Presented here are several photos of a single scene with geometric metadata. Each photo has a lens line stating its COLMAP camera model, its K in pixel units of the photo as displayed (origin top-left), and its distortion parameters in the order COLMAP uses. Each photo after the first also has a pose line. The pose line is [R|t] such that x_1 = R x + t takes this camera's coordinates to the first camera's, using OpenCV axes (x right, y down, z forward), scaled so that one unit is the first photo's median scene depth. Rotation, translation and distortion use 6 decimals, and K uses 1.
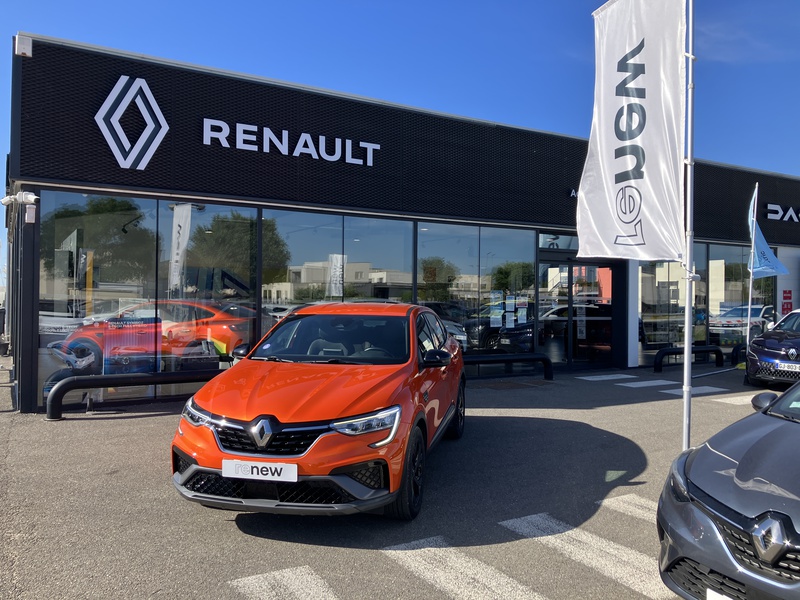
lens RADIAL K [[650.0, 0, 392.4], [0, 650.0, 297.0], [0, 0, 1]] dist [0.017510, 0.005297]
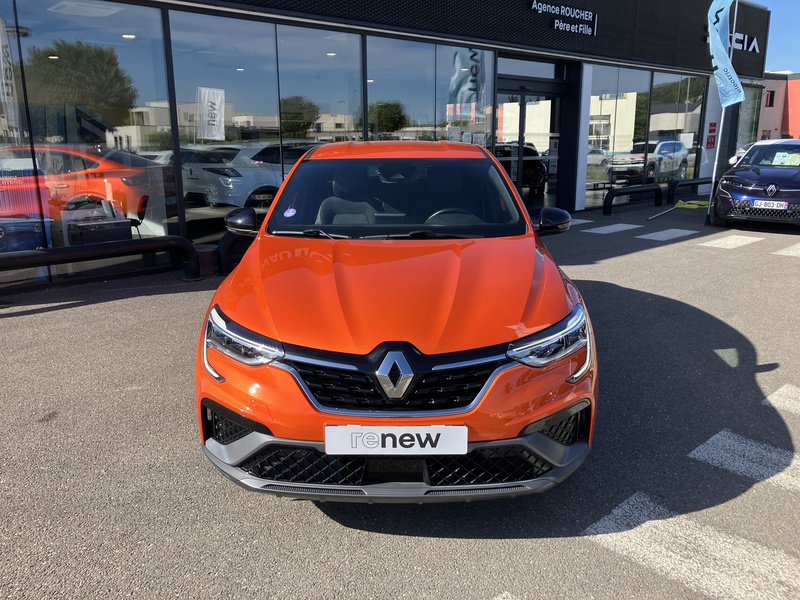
lens RADIAL K [[653.1, 0, 384.7], [0, 653.1, 294.0], [0, 0, 1]] dist [0.026053, -0.004078]
pose [[0.978433, -0.063343, 0.196614, -0.290763], [0.016550, 0.972802, 0.231047, 0.010663], [-0.205902, -0.222810, 0.952869, 0.447693]]
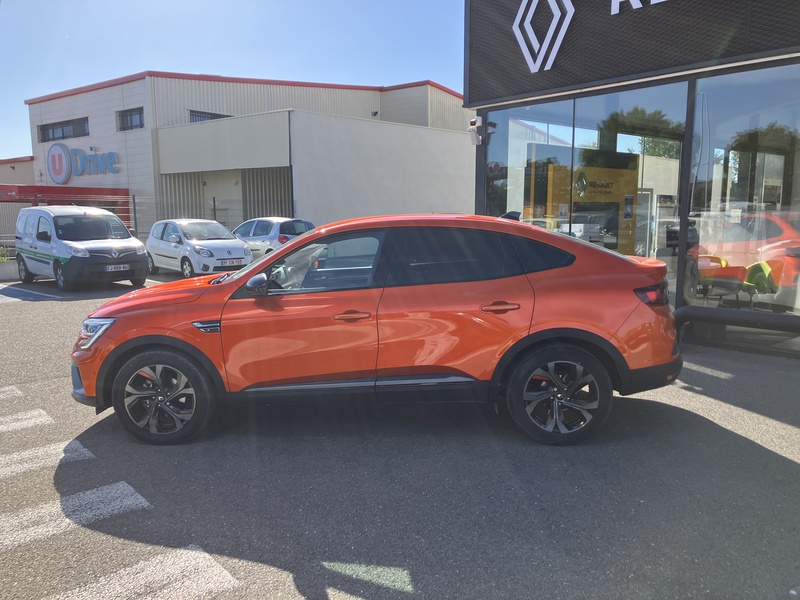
lens RADIAL K [[650.0, 0, 392.4], [0, 650.0, 297.0], [0, 0, 1]] dist [0.017510, 0.005297]
pose [[0.180725, 0.115734, -0.976701, 1.017055], [0.005577, 0.992916, 0.118687, 0.025152], [0.983518, -0.026897, 0.178800, 1.223876]]
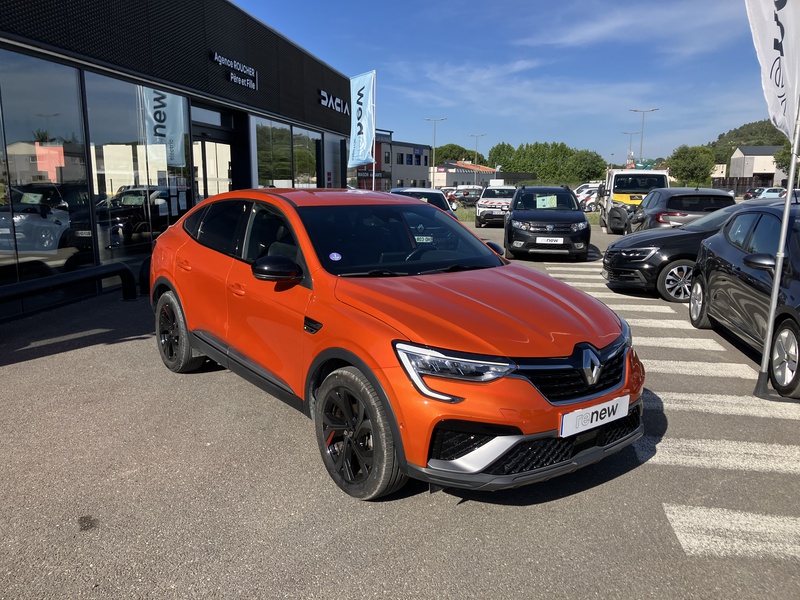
lens RADIAL K [[661.2, 0, 376.6], [0, 661.2, 308.7], [0, 0, 1]] dist [0.010882, 0.007442]
pose [[0.653174, -0.148853, 0.742433, -0.839750], [0.002073, 0.980835, 0.194827, -0.002884], [-0.757205, -0.125717, 0.640965, 0.657621]]
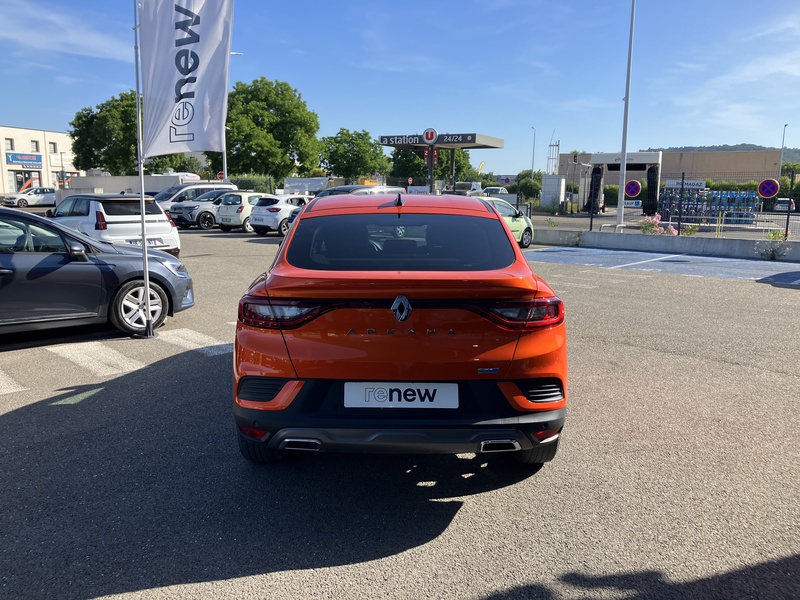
lens RADIAL K [[658.2, 0, 399.6], [0, 658.2, 279.2], [0, 0, 1]] dist [0.031480, -0.044404]
pose [[-0.971626, 0.013613, -0.236129, 0.182364], [-0.019336, 0.990429, 0.136663, 0.004734], [0.235729, 0.137351, -0.962064, 2.460662]]
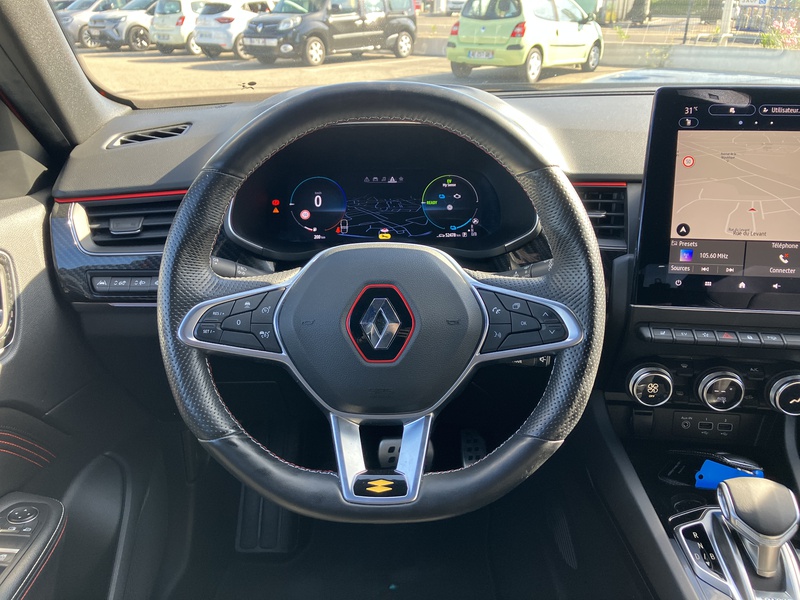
lens RADIAL K [[665.9, 0, 398.5], [0, 665.9, 282.8], [0, 0, 1]] dist [0.013890, -0.004383]
pose [[-0.968731, 0.091271, -0.230714, -0.012094], [-0.005592, 0.921612, 0.388072, 0.084429], [0.248049, 0.377228, -0.892284, 1.362025]]
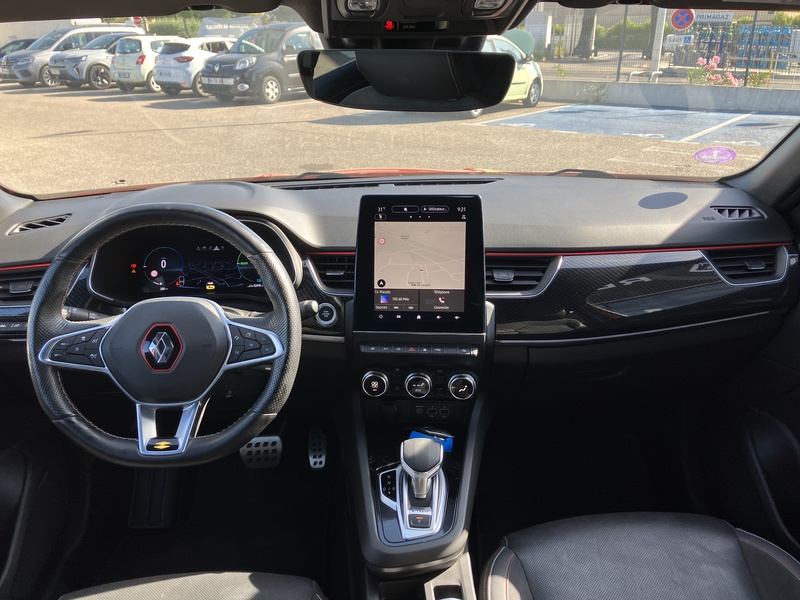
lens RADIAL K [[658.2, 0, 399.6], [0, 658.2, 279.2], [0, 0, 1]] dist [0.031480, -0.044404]
pose [[-0.954090, 0.100556, -0.282137, -0.047687], [-0.003572, 0.938074, 0.346417, 0.051065], [0.299500, 0.331521, -0.894647, 1.445035]]
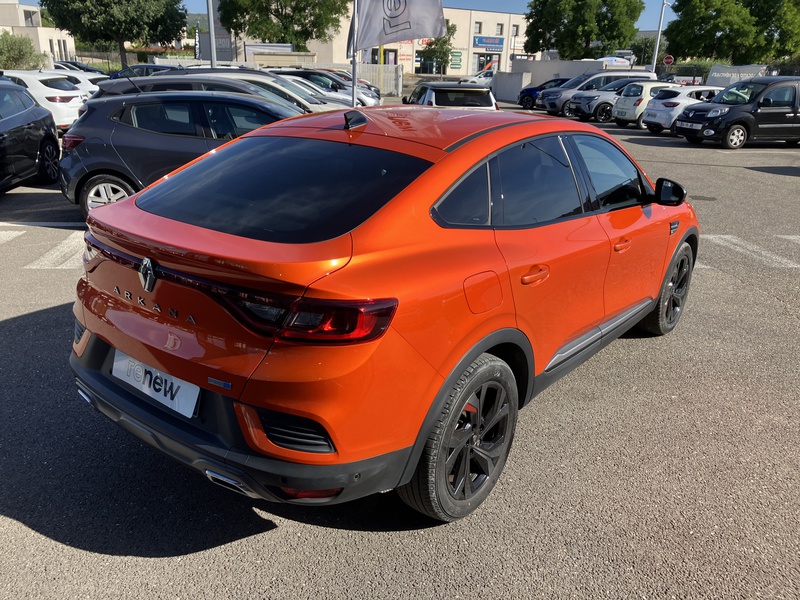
lens RADIAL K [[650.0, 0, 392.4], [0, 650.0, 297.0], [0, 0, 1]] dist [0.017510, 0.005297]
pose [[-0.900077, -0.183350, 0.395277, -0.329457], [-0.039407, 0.937695, 0.345218, -0.037392], [-0.433945, 0.295146, -0.851223, 2.184126]]
